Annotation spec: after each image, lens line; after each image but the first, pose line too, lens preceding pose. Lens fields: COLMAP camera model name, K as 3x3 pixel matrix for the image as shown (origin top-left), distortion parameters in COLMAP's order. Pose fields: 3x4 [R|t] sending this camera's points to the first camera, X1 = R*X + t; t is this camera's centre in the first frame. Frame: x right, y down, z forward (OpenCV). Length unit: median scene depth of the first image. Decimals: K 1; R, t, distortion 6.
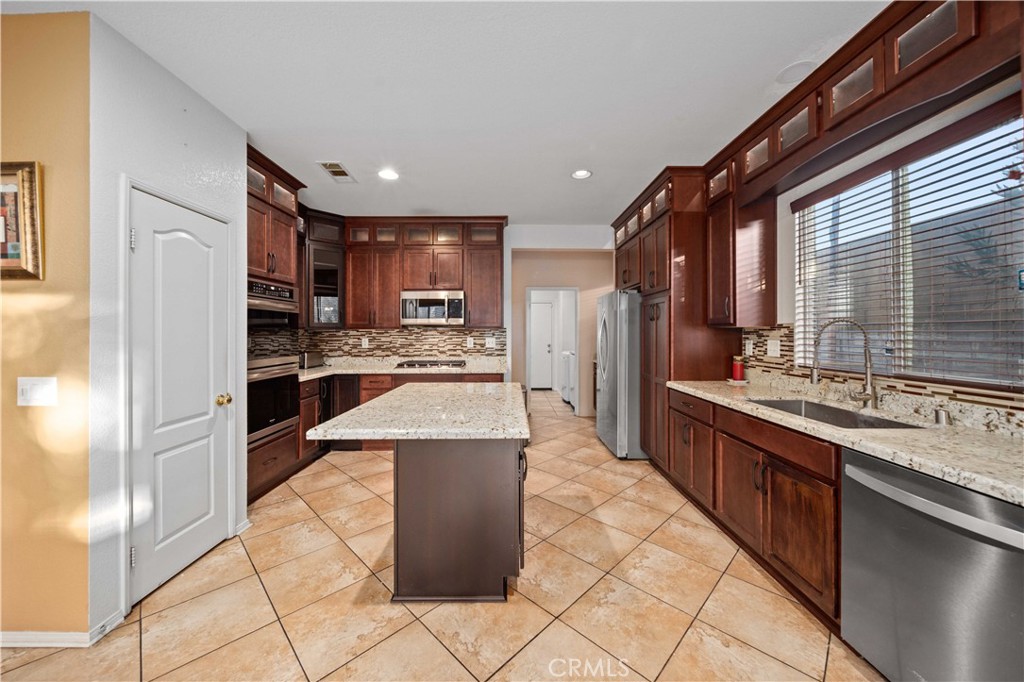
lens RADIAL K [[364.5, 0, 509.8], [0, 364.5, 330.7], [0, 0, 1]] dist [-0.001873, -0.000431]
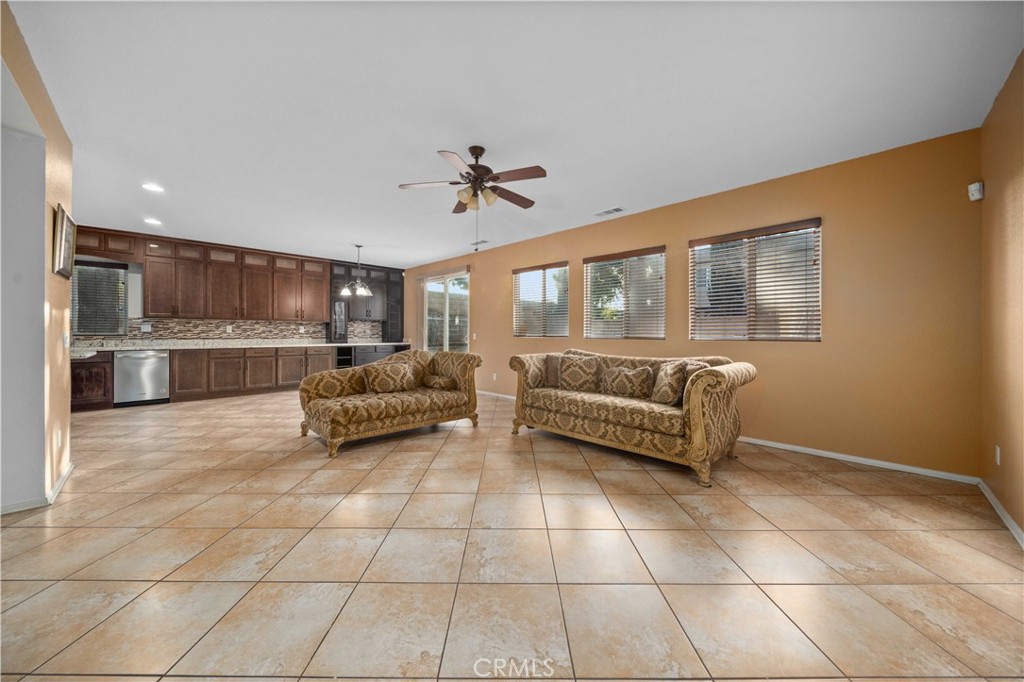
lens RADIAL K [[361.9, 0, 513.7], [0, 361.9, 333.0], [0, 0, 1]] dist [-0.002104, -0.000390]
pose [[-0.707582, 0.001542, 0.706630, -2.091266], [-0.005359, 0.999957, -0.007548, 0.065889], [-0.706611, -0.009127, -0.707543, 0.338066]]
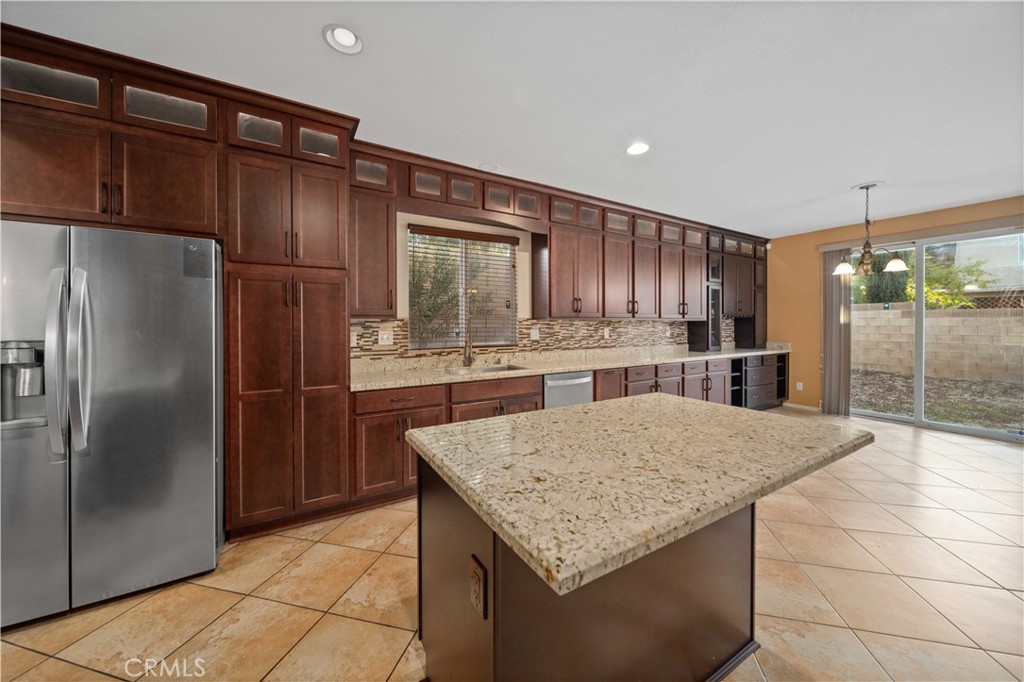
lens RADIAL K [[364.5, 0, 510.0], [0, 364.5, 328.4], [0, 0, 1]] dist [0.001668, -0.002441]
pose [[-0.514569, -0.004999, 0.857435, -0.422804], [-0.001690, 0.999987, 0.004815, 0.009880], [-0.857447, 0.001029, -0.514570, 1.088294]]
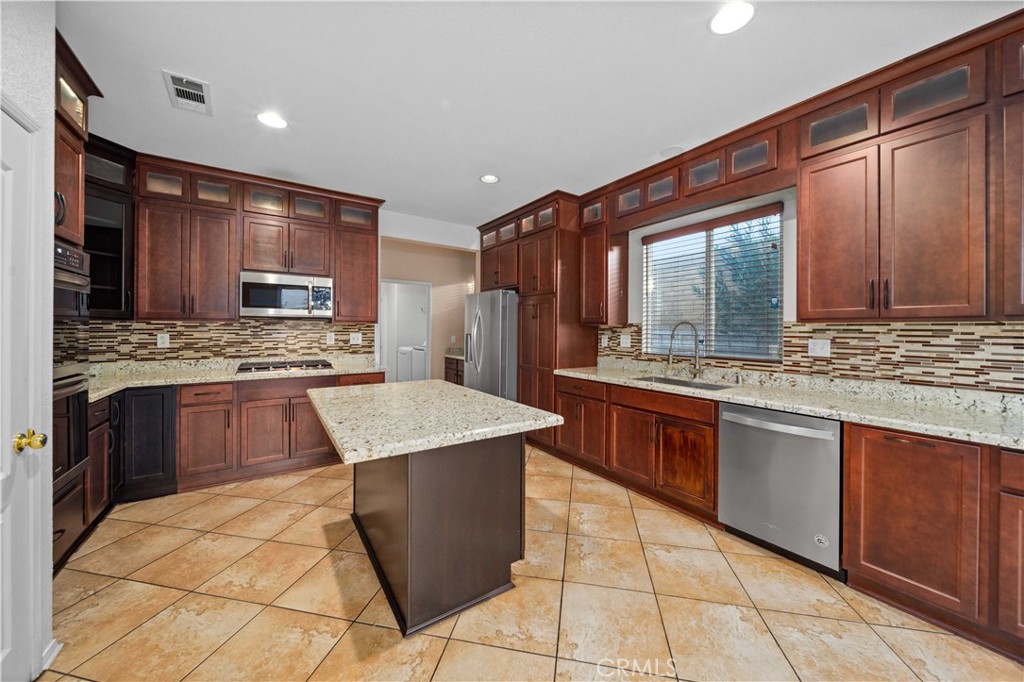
lens RADIAL K [[364.5, 0, 510.0], [0, 364.5, 328.4], [0, 0, 1]] dist [0.001668, -0.002441]
pose [[0.833802, 0.008186, 0.552003, -0.342202], [-0.011604, 0.999929, 0.002700, 0.001595], [-0.551942, -0.008657, 0.833838, 0.082045]]
